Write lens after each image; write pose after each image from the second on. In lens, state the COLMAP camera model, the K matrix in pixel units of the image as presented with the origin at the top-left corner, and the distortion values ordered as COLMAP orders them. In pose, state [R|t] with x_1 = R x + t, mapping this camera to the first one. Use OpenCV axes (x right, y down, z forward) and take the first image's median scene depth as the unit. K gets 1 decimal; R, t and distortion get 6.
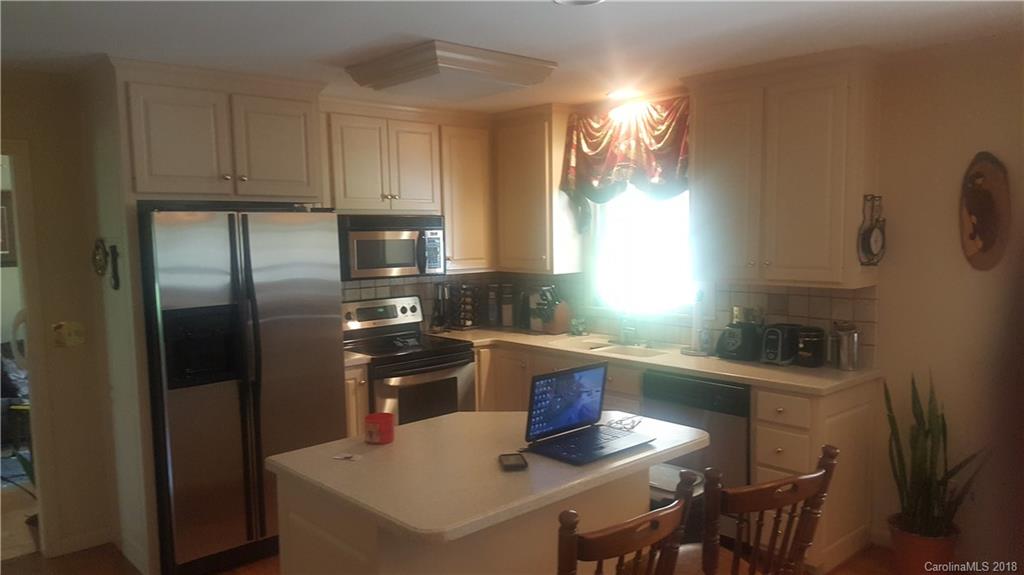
lens RADIAL K [[712.7, 0, 512.0], [0, 712.7, 287.5], [0, 0, 1]] dist [0.007788, -0.056745]
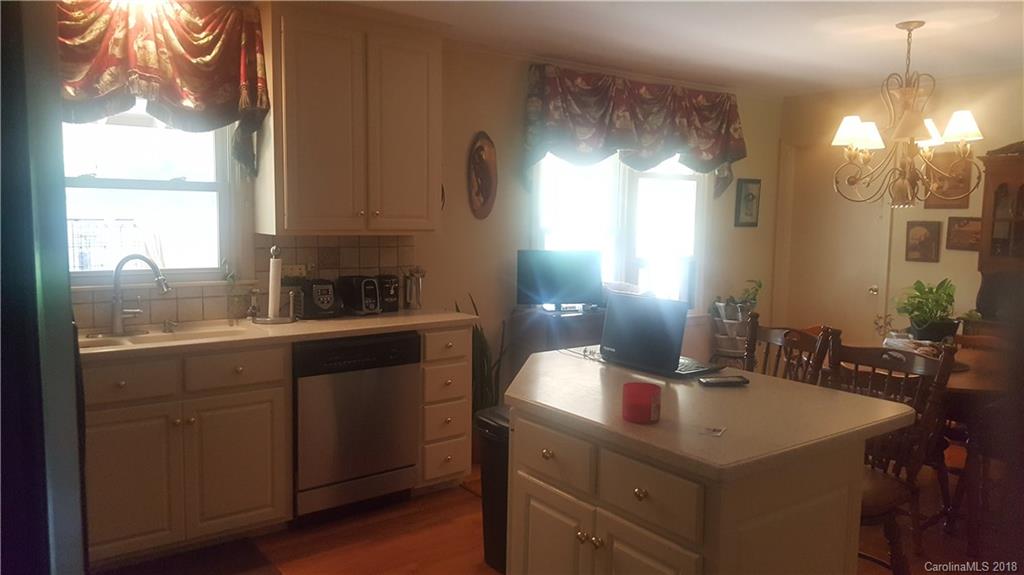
lens RADIAL K [[712.7, 0, 512.0], [0, 712.7, 287.5], [0, 0, 1]] dist [0.007788, -0.056745]
pose [[0.100470, -0.076561, 0.991990, -0.535672], [0.062956, 0.995526, 0.070458, 0.010399], [-0.992946, 0.055373, 0.104840, 0.615145]]
